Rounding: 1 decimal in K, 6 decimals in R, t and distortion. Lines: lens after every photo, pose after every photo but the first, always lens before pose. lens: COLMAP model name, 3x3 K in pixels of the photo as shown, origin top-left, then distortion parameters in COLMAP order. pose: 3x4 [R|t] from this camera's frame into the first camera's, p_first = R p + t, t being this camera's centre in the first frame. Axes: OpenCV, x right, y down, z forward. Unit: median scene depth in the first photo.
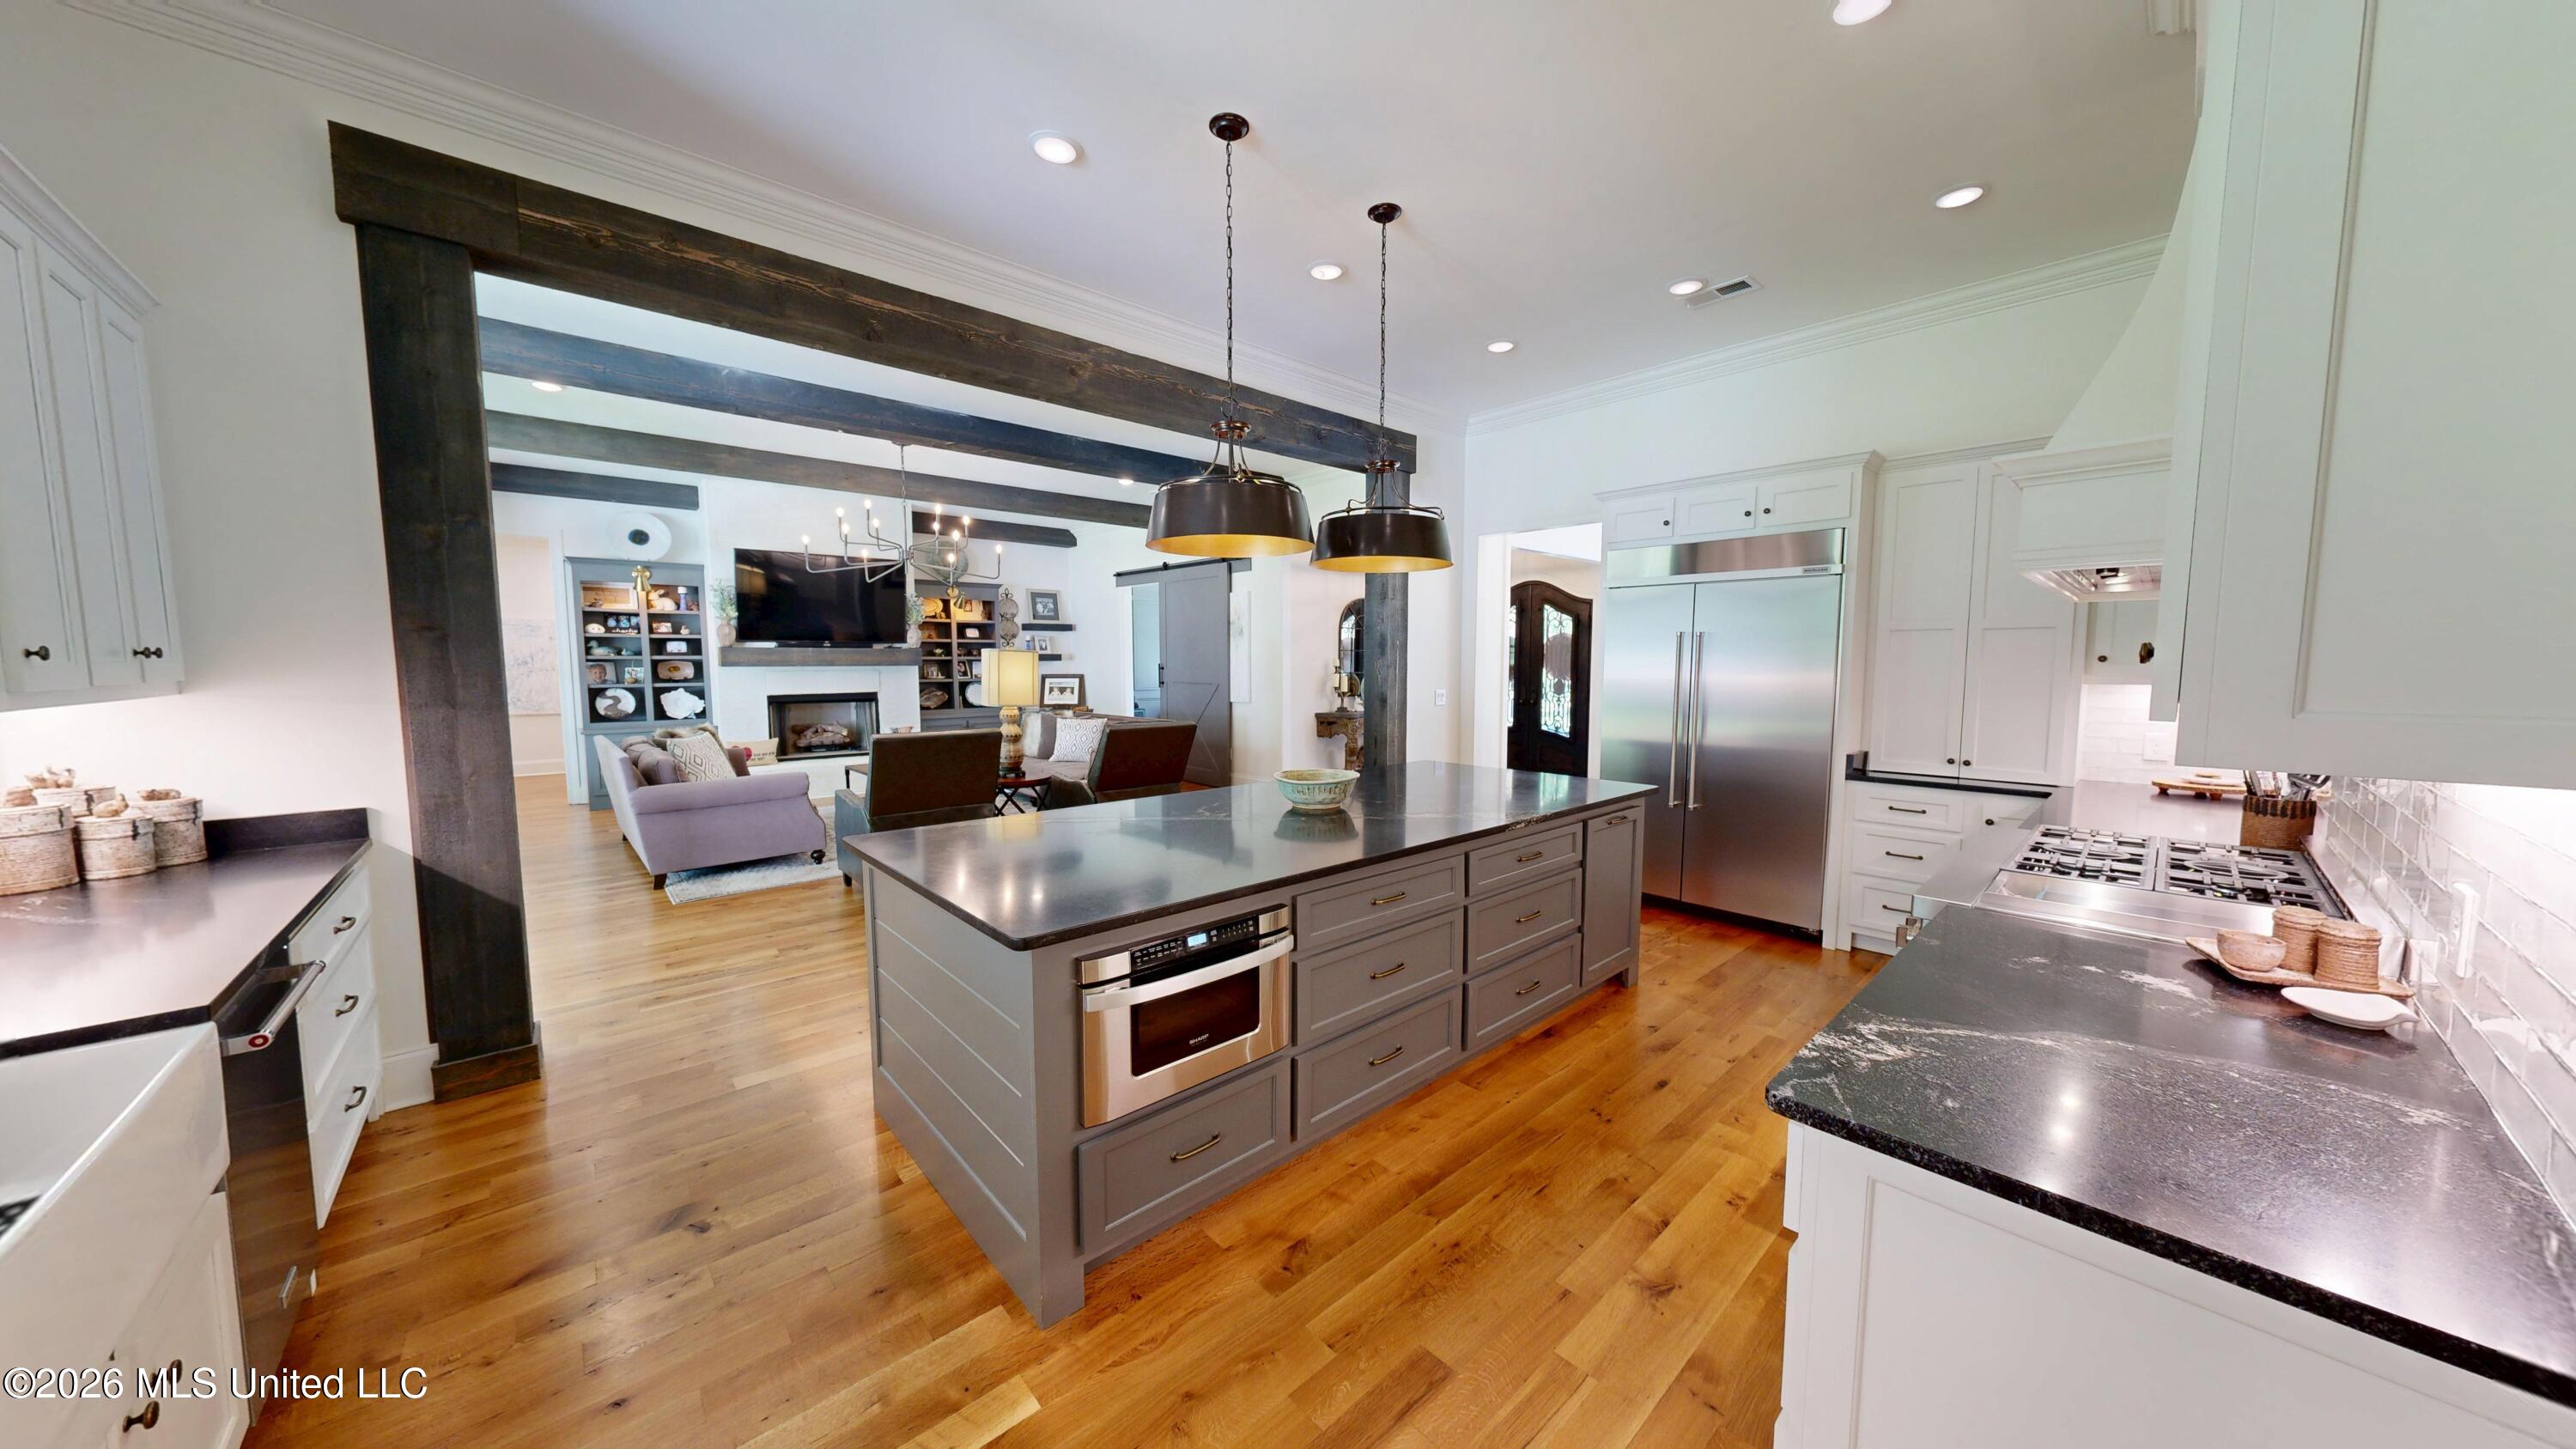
lens RADIAL K [[817.3, 0, 1288.0], [0, 817.3, 724.5], [0, 0, 1]] dist [0.000441, 0.000003]
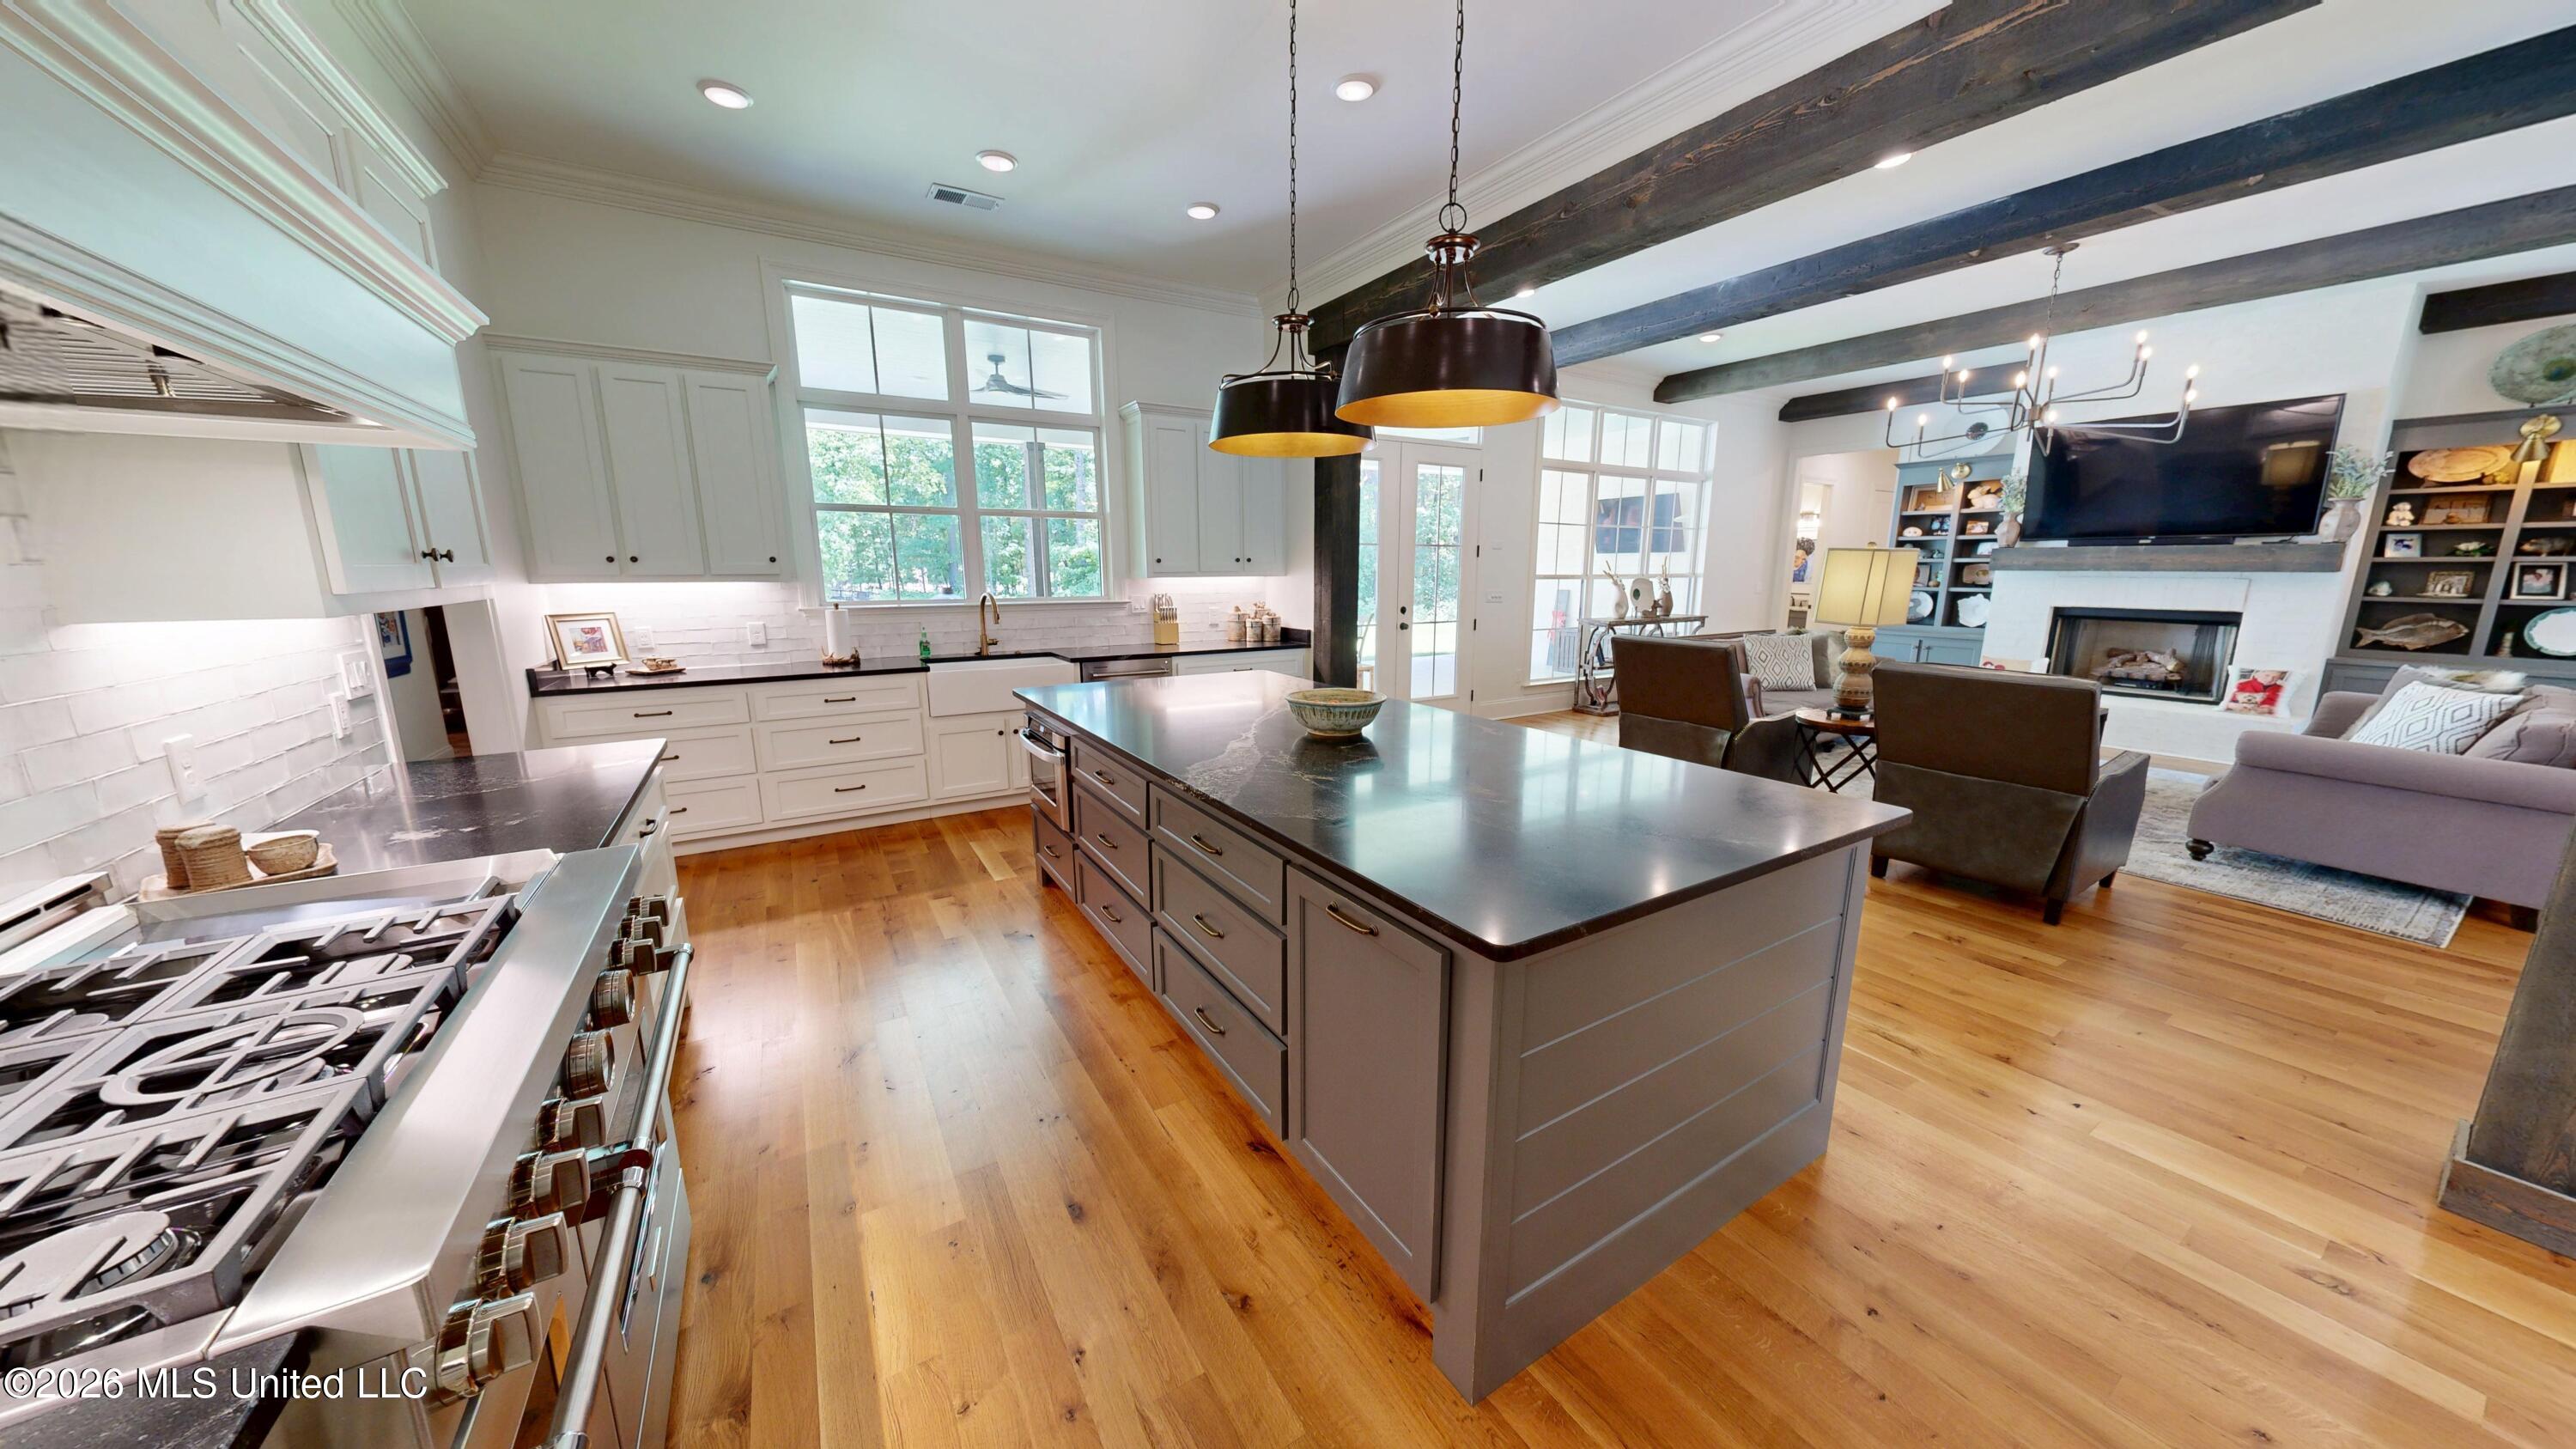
lens RADIAL K [[817.3, 0, 1288.0], [0, 817.3, 724.5], [0, 0, 1]] dist [0.000441, 0.000003]
pose [[-0.185407, 0.188419, -0.964429, 0.330857], [-0.077734, 0.975557, 0.205537, -0.030197], [0.979582, 0.113077, -0.166229, 0.411716]]
